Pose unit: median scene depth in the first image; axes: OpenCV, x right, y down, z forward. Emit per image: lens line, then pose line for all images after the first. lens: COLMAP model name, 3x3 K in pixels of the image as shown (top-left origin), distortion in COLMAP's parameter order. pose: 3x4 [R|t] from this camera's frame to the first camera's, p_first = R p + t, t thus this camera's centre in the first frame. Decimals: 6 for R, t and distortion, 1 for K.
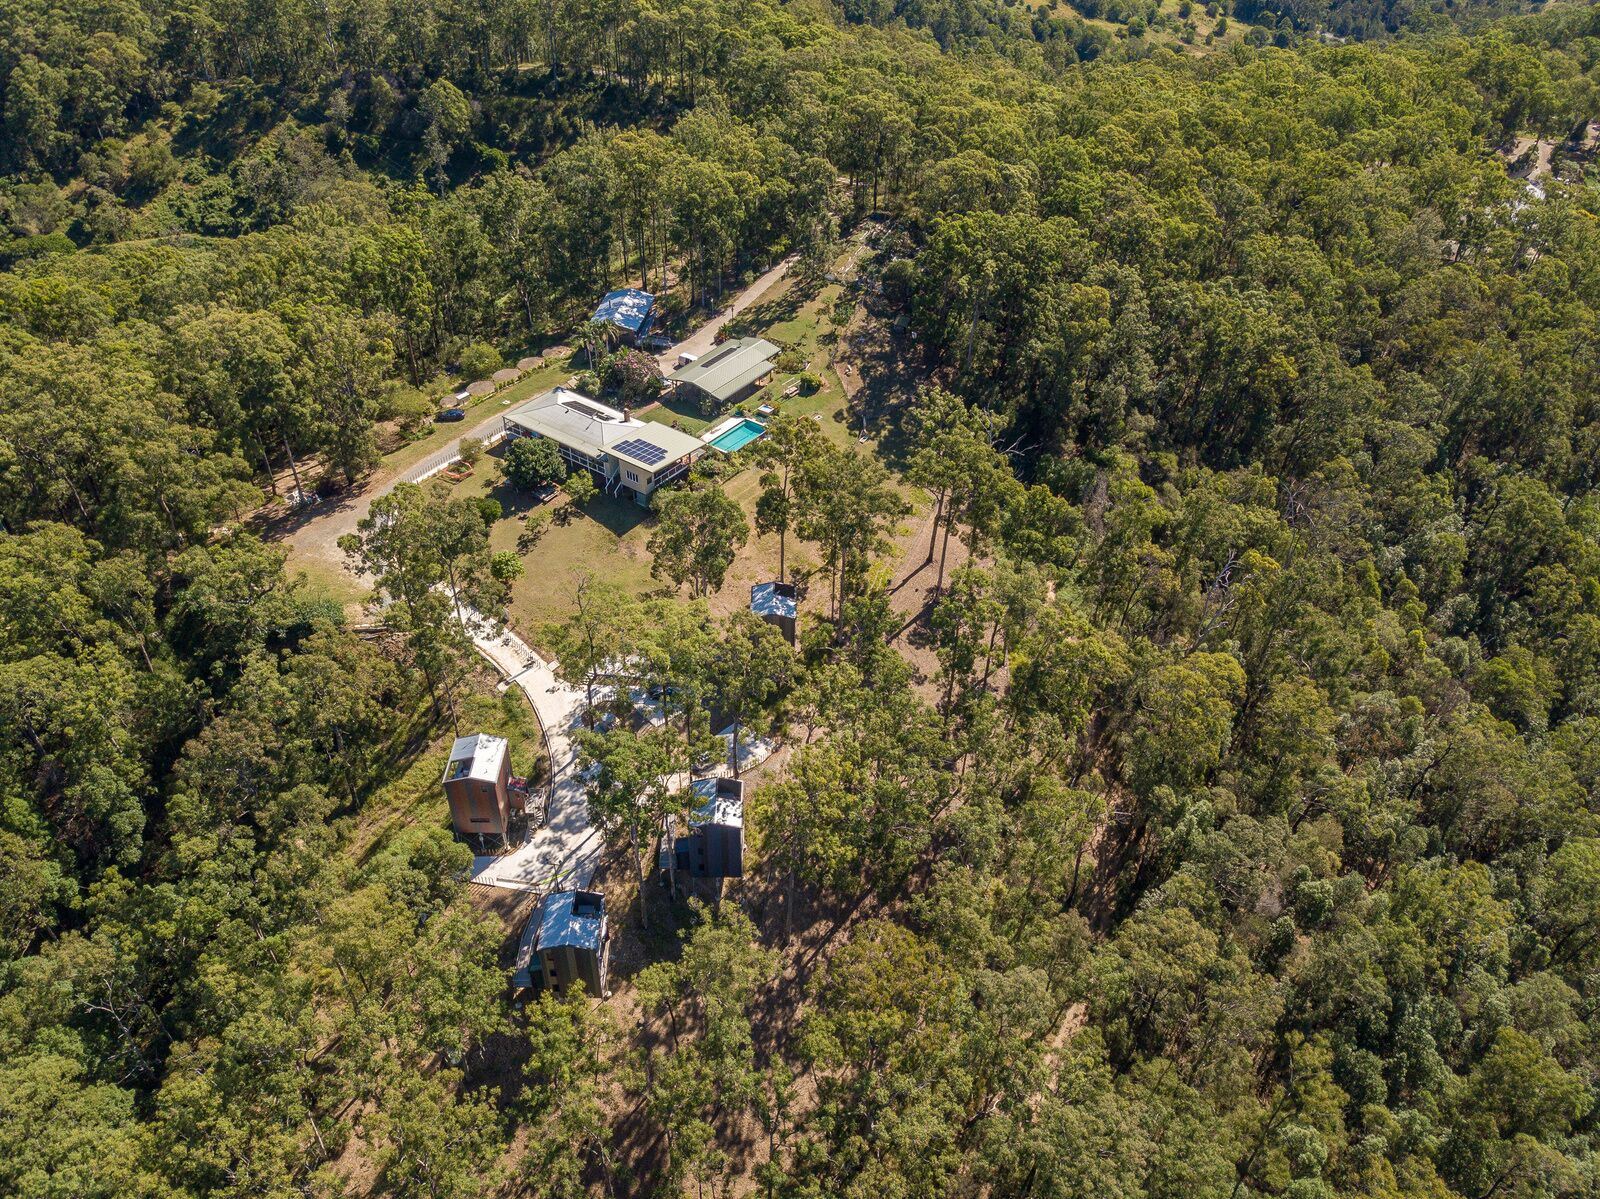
lens RADIAL K [[1184.8, 0, 800.0], [0, 1184.8, 599.5], [0, 0, 1]] dist [0.008563, -0.022343]
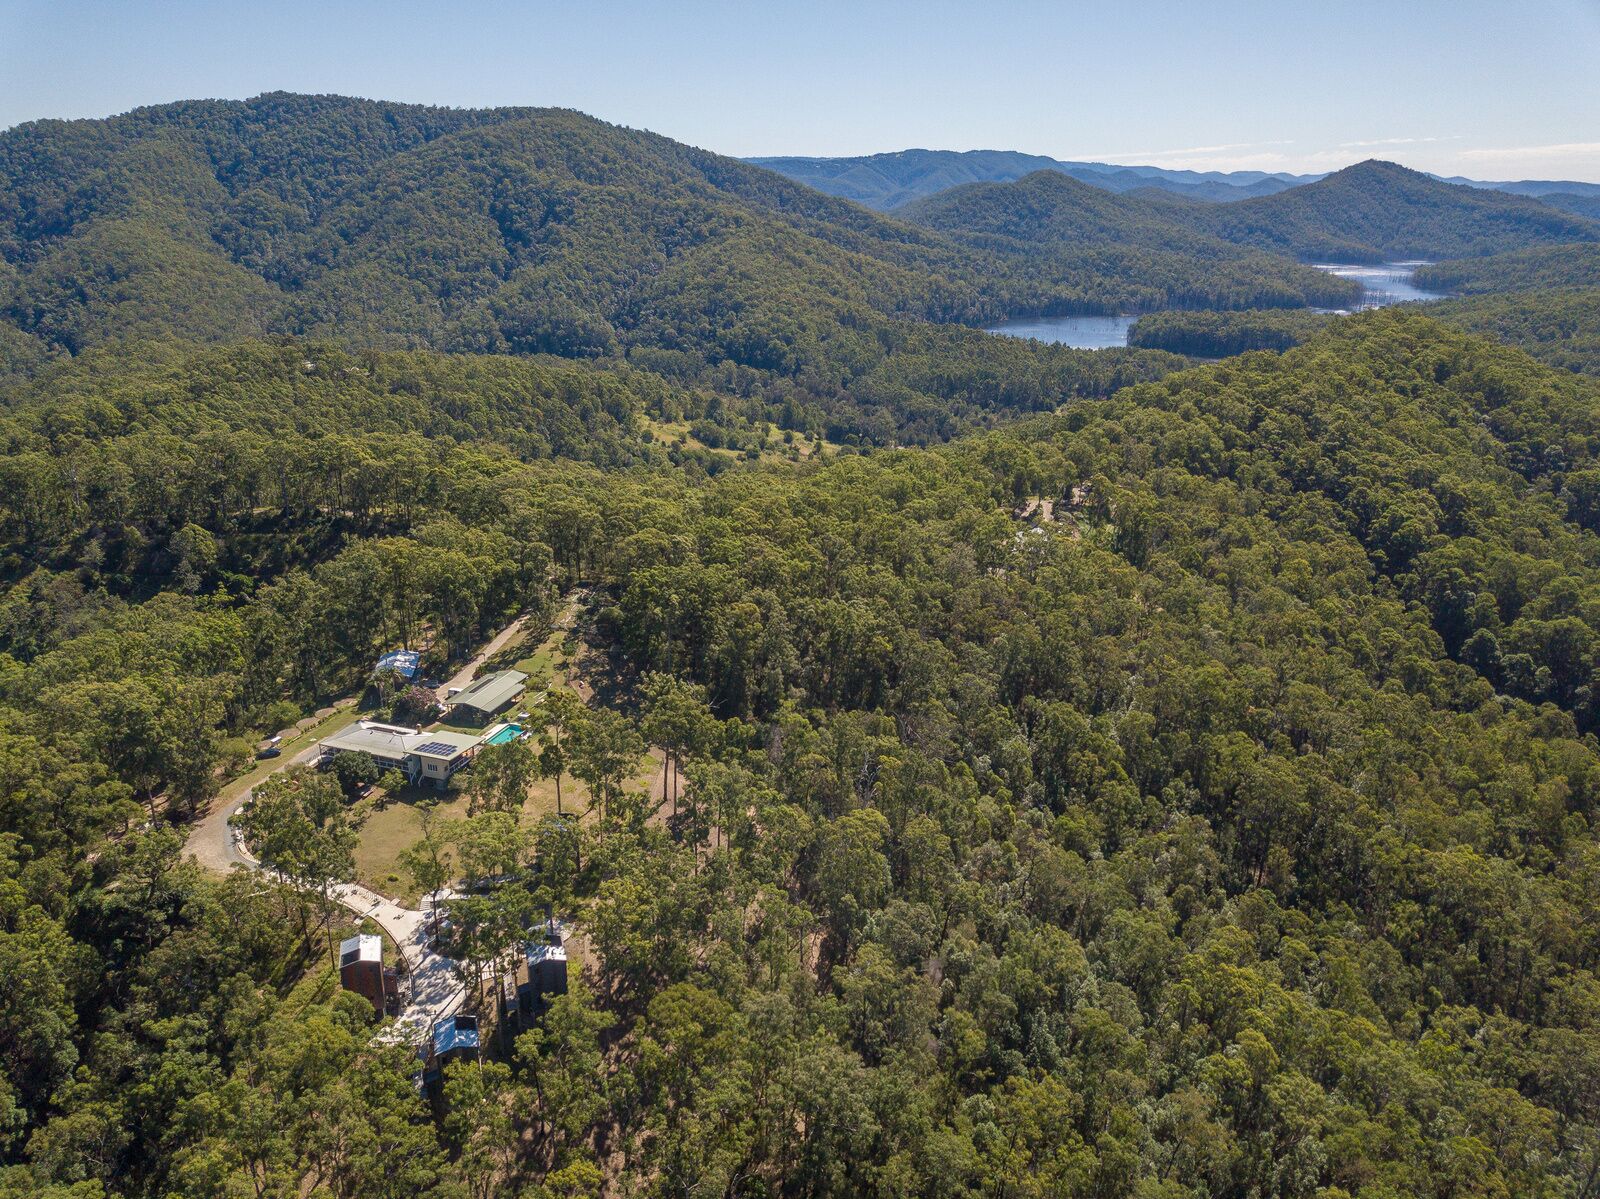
lens RADIAL K [[1242.8, 0, 800.0], [0, 1242.8, 599.5], [0, 0, 1]] dist [0.003826, -0.053213]
pose [[0.957550, -0.096484, 0.271640, -0.092277], [0.182589, 0.932194, -0.312532, 0.196019], [-0.223067, 0.348864, 0.910239, -0.359084]]
